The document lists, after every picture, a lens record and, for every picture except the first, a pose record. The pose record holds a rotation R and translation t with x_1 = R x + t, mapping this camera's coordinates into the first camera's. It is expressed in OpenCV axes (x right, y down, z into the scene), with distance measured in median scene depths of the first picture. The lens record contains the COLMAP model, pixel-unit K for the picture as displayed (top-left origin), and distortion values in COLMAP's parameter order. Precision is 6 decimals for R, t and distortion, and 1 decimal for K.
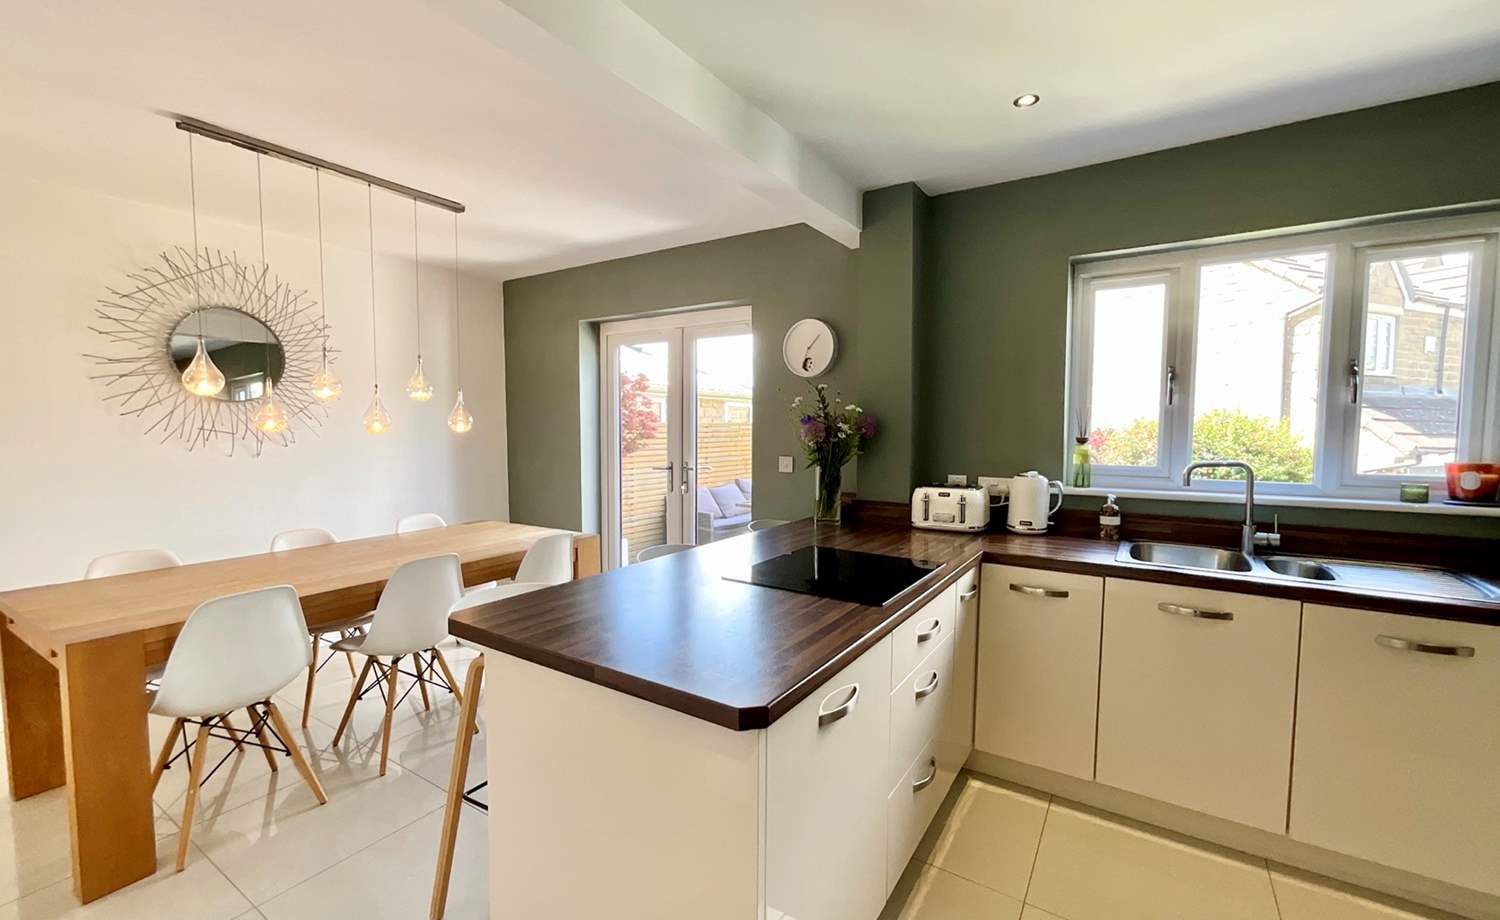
lens RADIAL K [[619.2, 0, 750.0], [0, 619.2, 460.0], [0, 0, 1]] dist [0.002203, -0.000499]
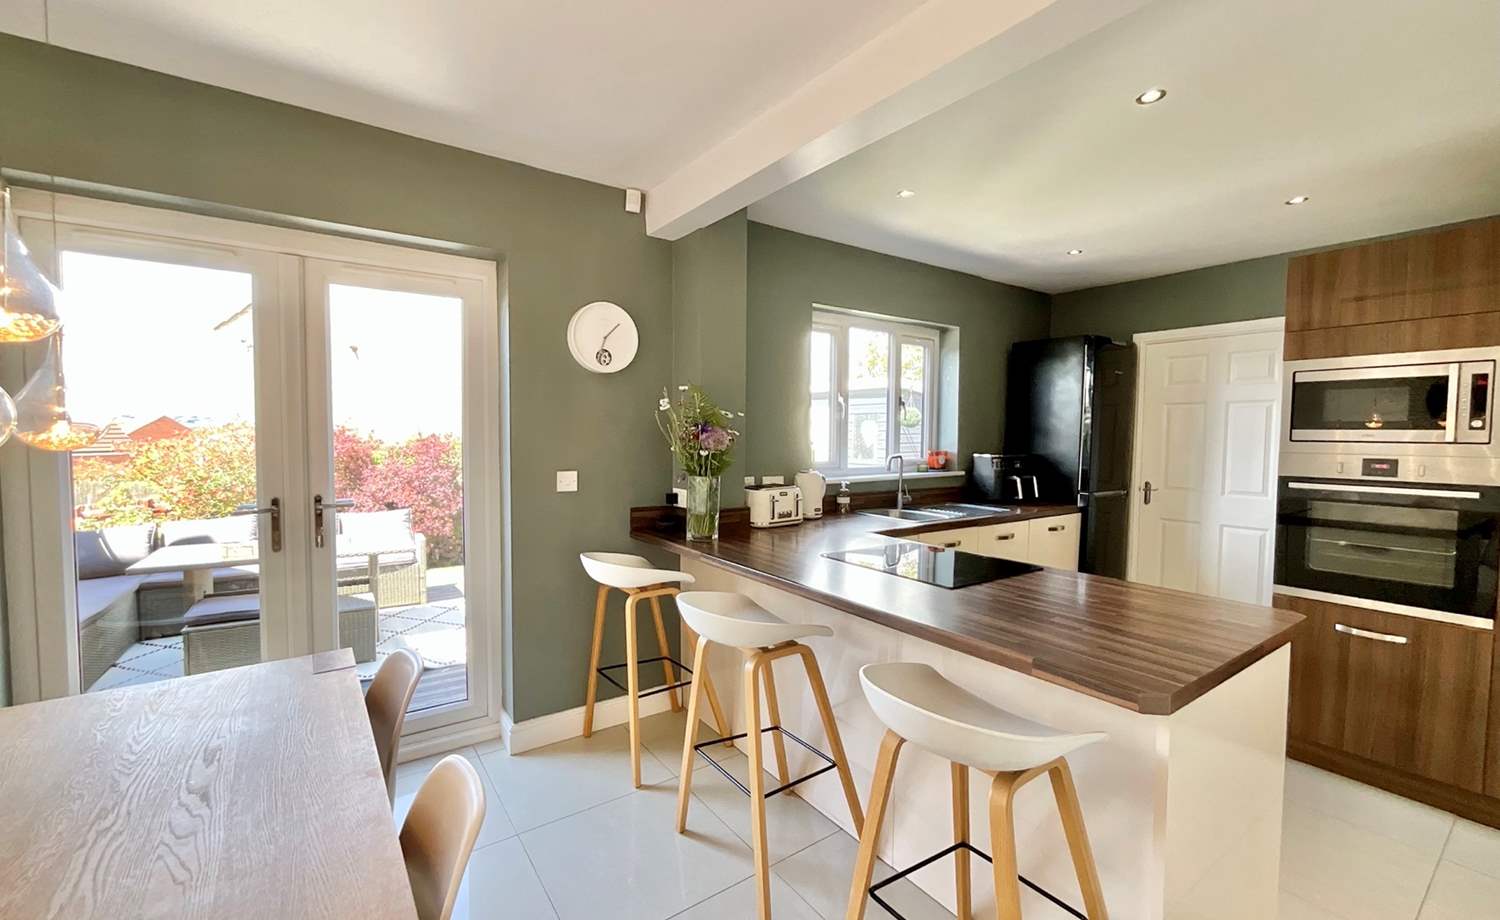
lens RADIAL K [[613.8, 0, 750.0], [0, 613.8, 460.0], [0, 0, 1]] dist [-0.017217, 0.014669]
pose [[0.368425, -0.042121, 0.928703, -0.719524], [0.046735, 0.998549, 0.026748, -0.036888], [-0.928482, 0.033548, 0.369859, 0.631481]]
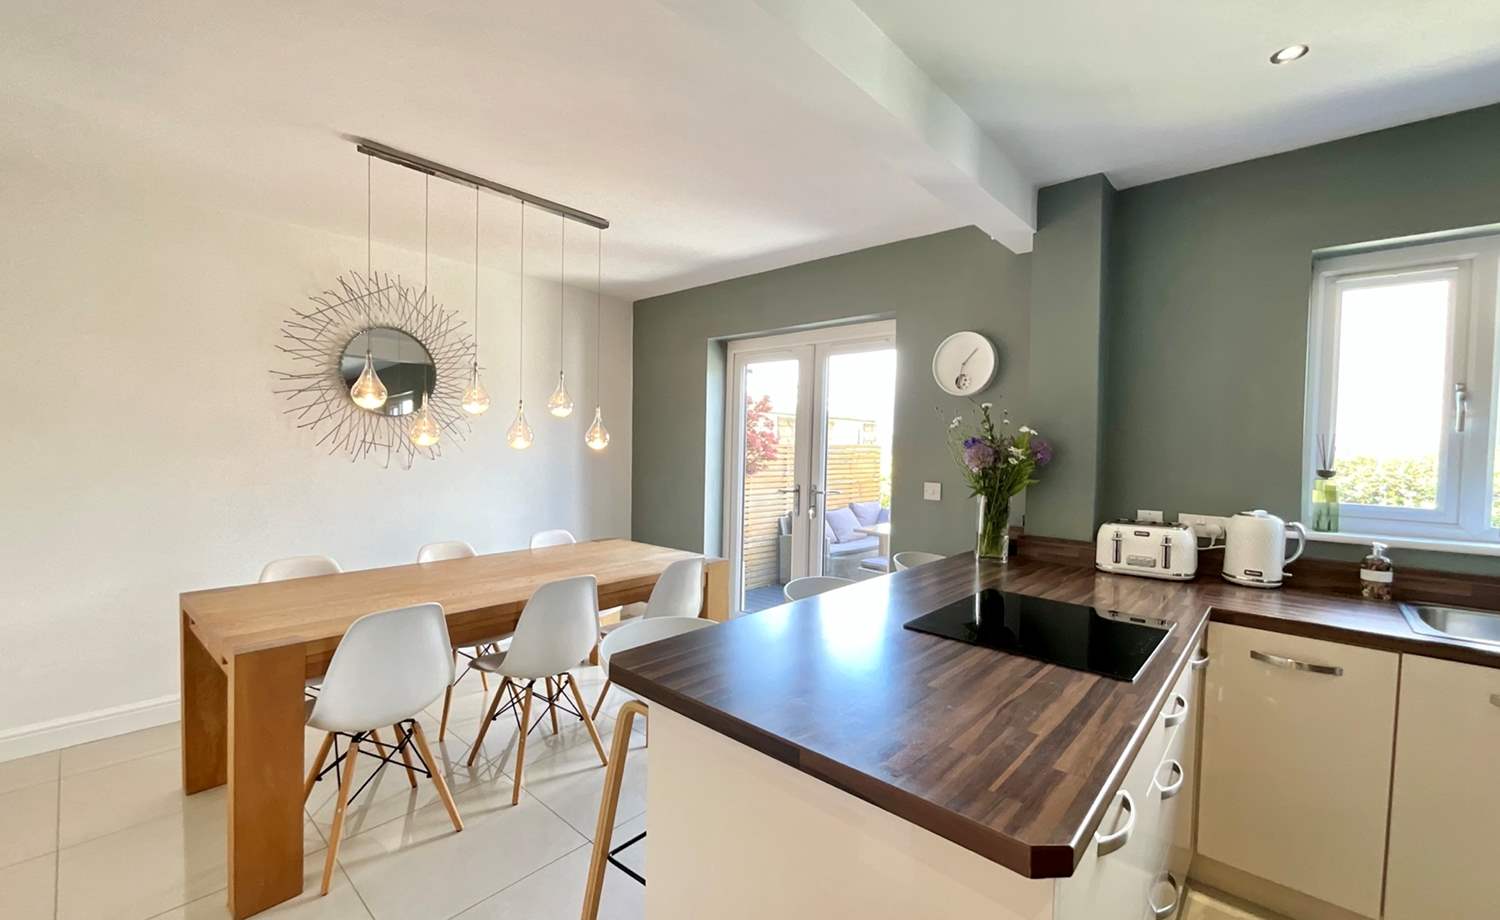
lens RADIAL K [[613.8, 0, 750.0], [0, 613.8, 460.0], [0, 0, 1]] dist [-0.017217, 0.014669]
pose [[0.987688, 0.022044, -0.154876, -0.086473], [-0.027343, 0.999108, -0.032167, -0.003297], [0.154029, 0.036005, 0.987410, 0.089482]]
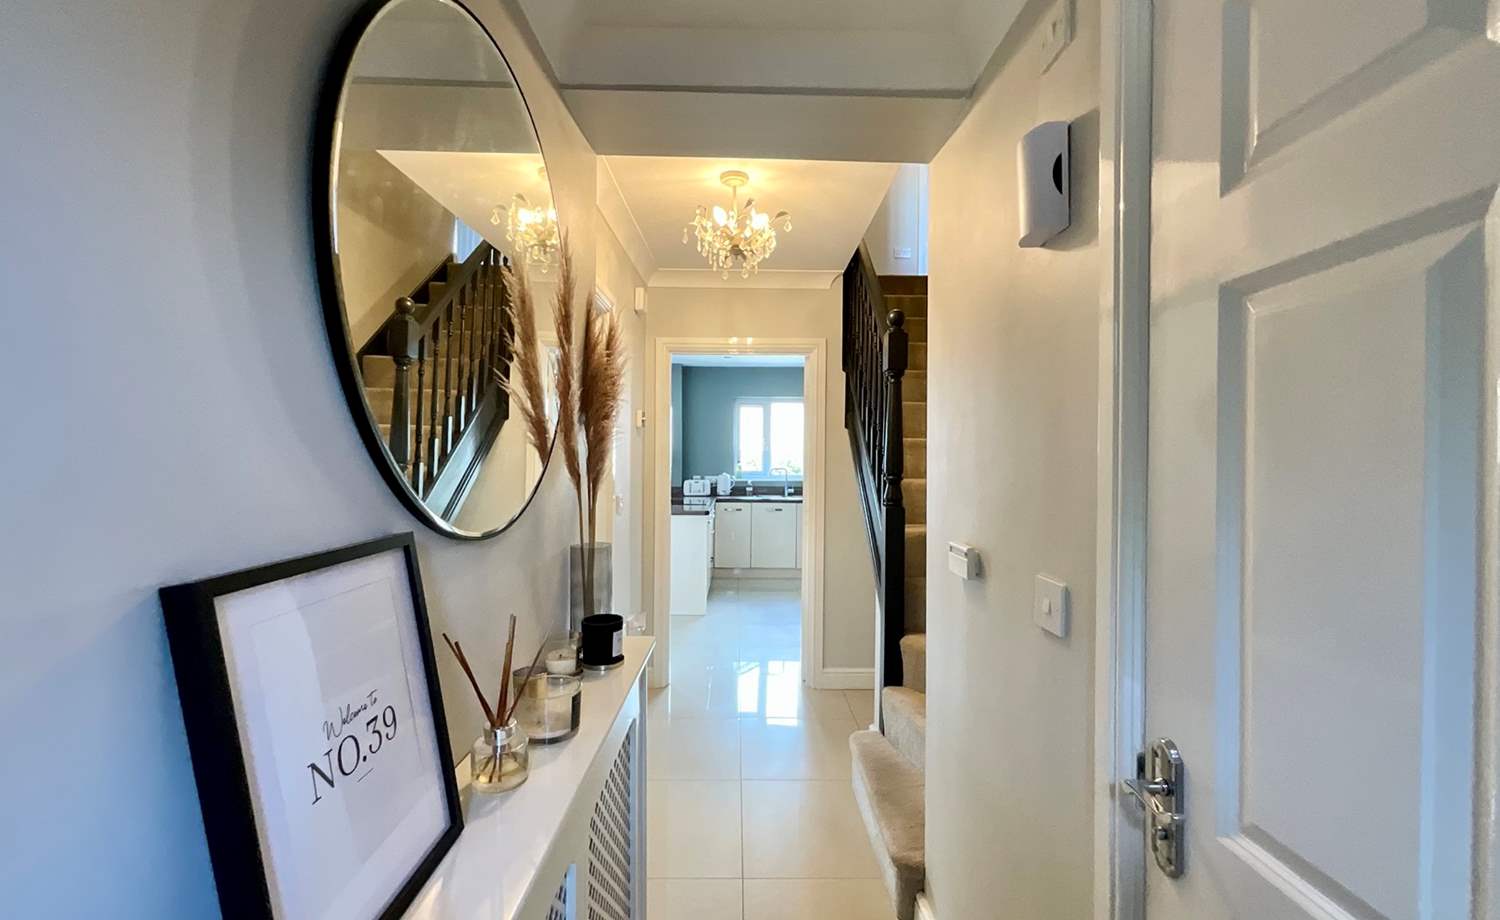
lens RADIAL K [[613.8, 0, 750.0], [0, 613.8, 460.0], [0, 0, 1]] dist [-0.017217, 0.014669]
pose [[0.824414, 0.003060, 0.565979, -0.975262], [0.026690, 0.998663, -0.044277, 0.081464], [-0.565358, 0.051609, 0.823230, -1.286702]]
